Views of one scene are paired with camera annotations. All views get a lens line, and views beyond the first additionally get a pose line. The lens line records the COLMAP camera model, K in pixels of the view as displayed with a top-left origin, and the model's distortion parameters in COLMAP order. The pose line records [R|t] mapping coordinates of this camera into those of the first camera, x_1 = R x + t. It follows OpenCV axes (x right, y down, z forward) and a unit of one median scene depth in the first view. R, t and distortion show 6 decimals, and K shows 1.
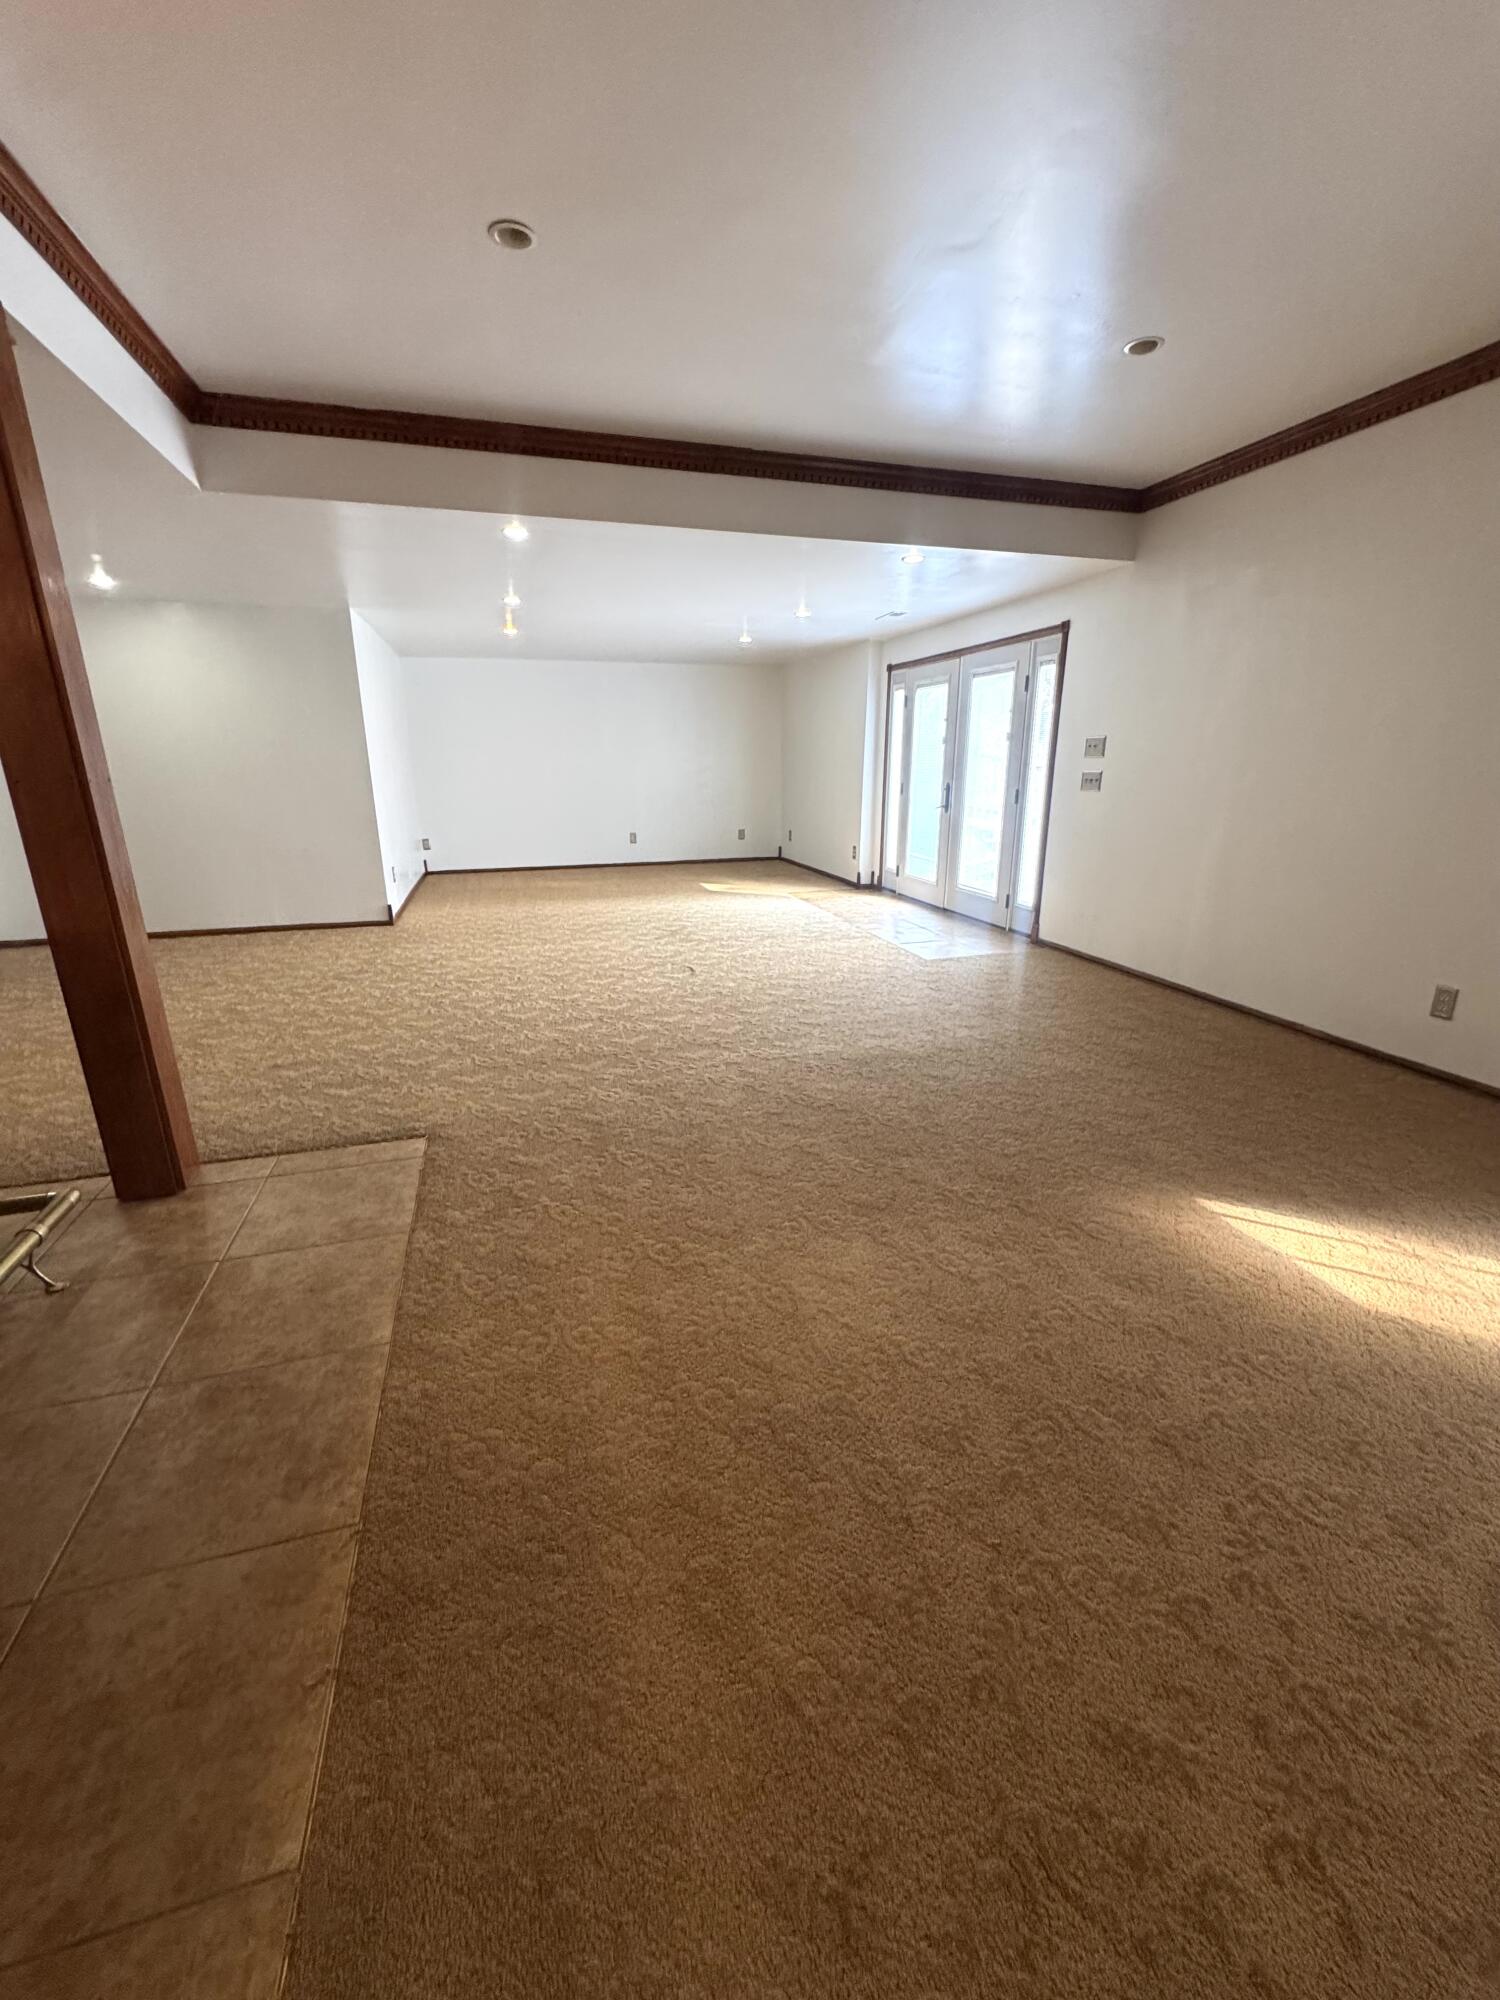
lens RADIAL K [[799.0, 0, 738.0], [0, 799.0, 998.7], [0, 0, 1]] dist [-0.000674, 0.000085]
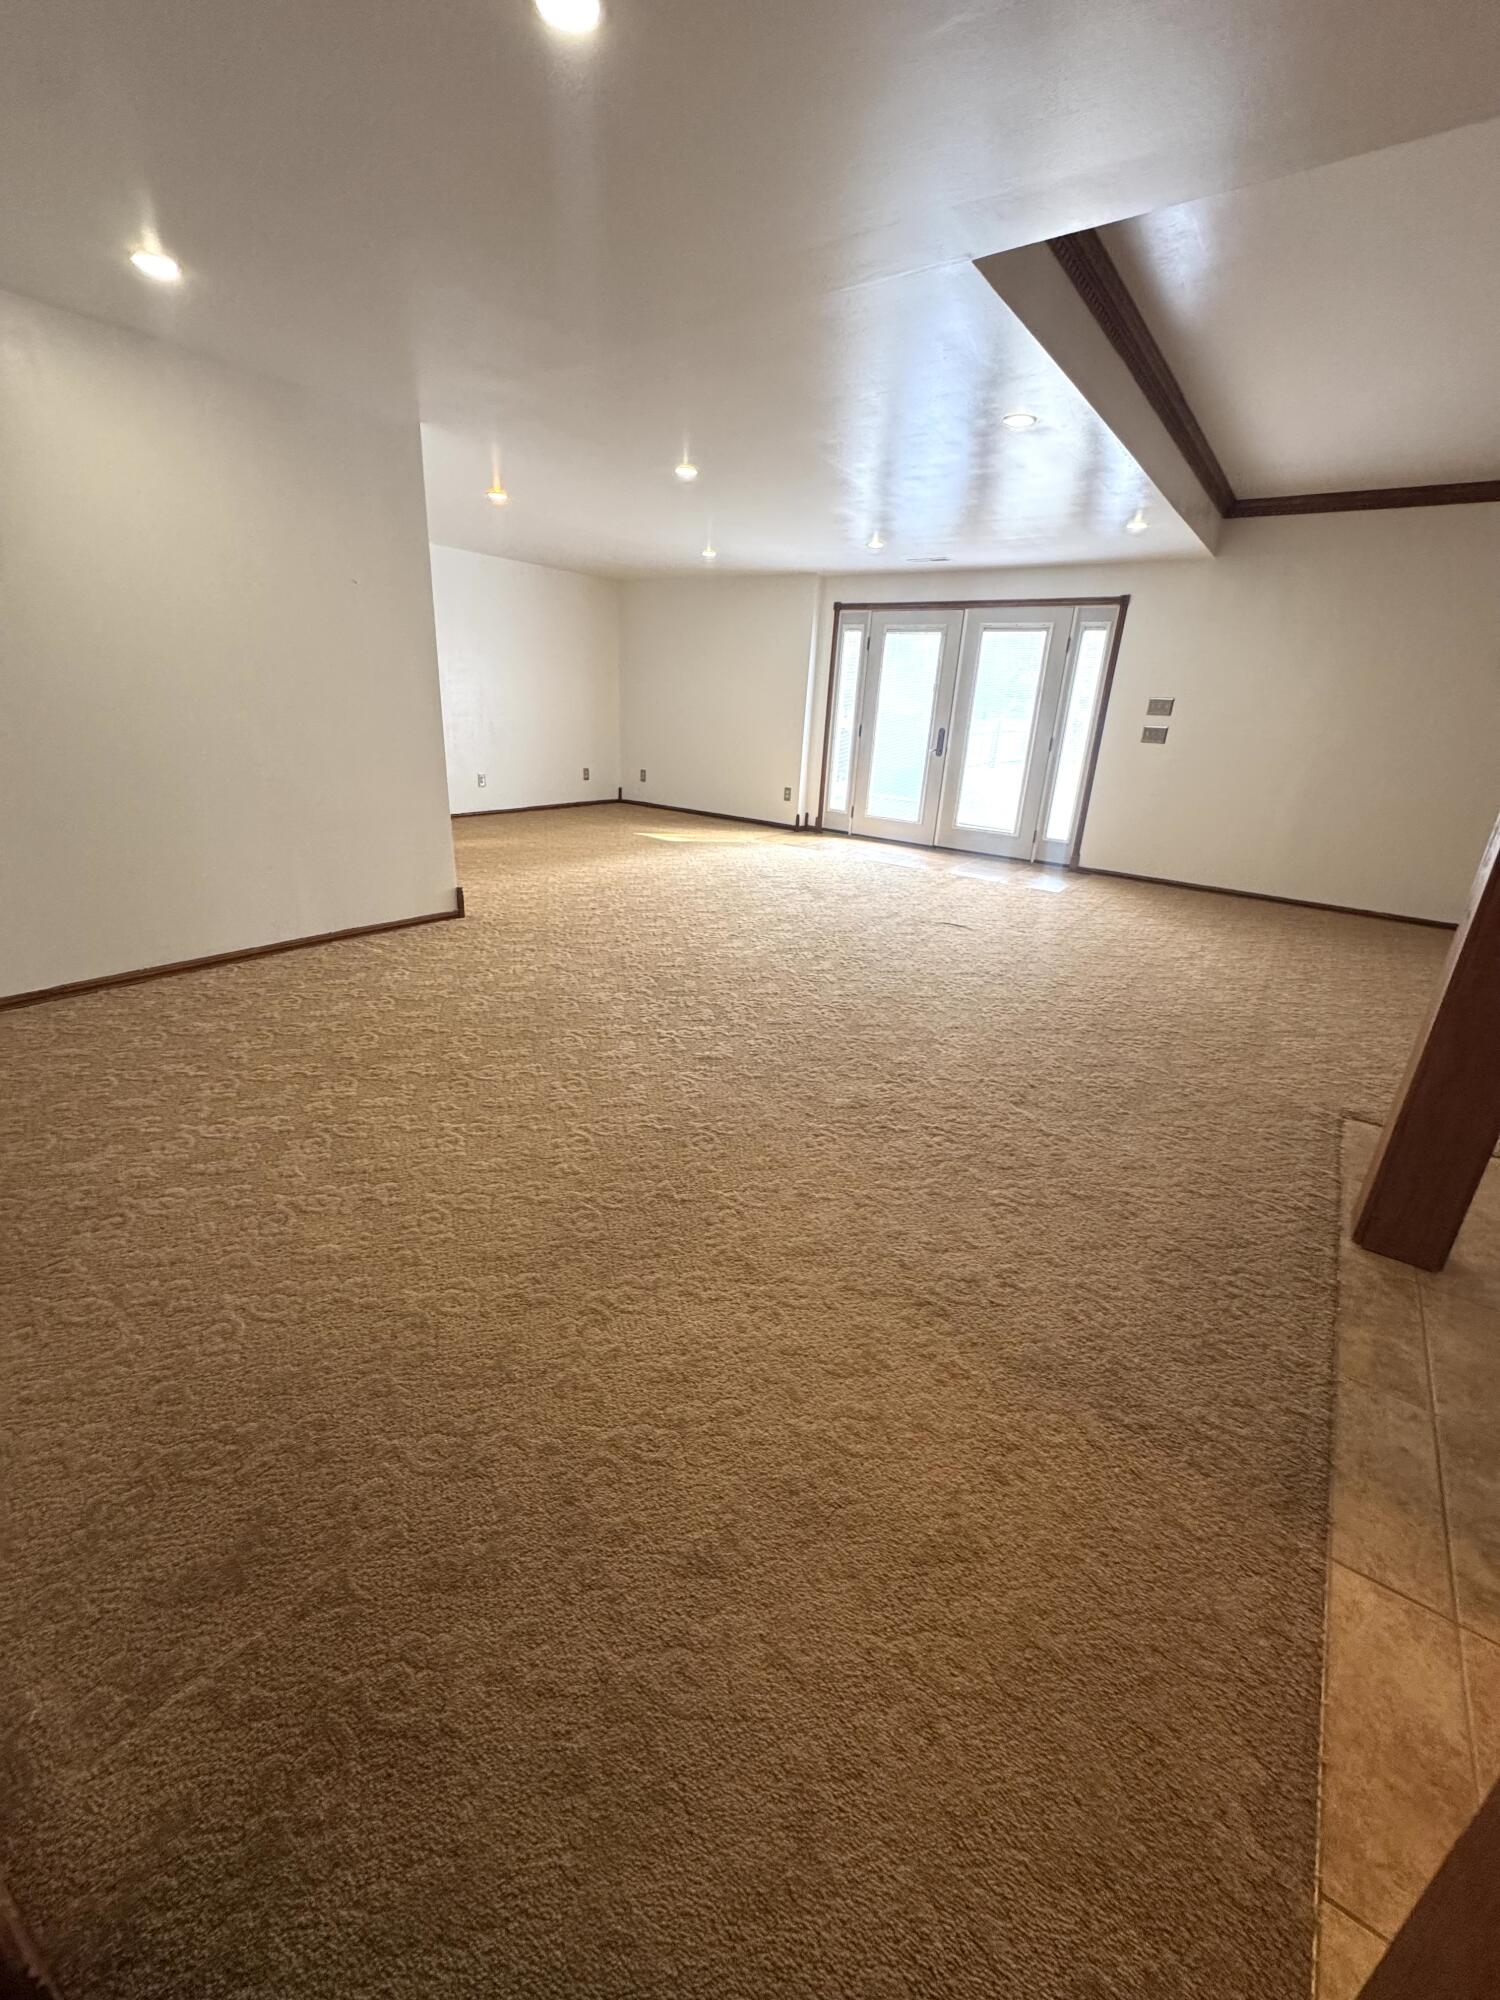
lens RADIAL K [[799.0, 0, 742.4], [0, 799.0, 1000.0], [0, 0, 1]] dist [-0.000674, 0.000085]
pose [[0.790459, -0.171616, 0.587982, -0.685608], [0.122584, 0.984850, 0.122655, -0.079115], [-0.600123, -0.024877, 0.799520, 0.309605]]
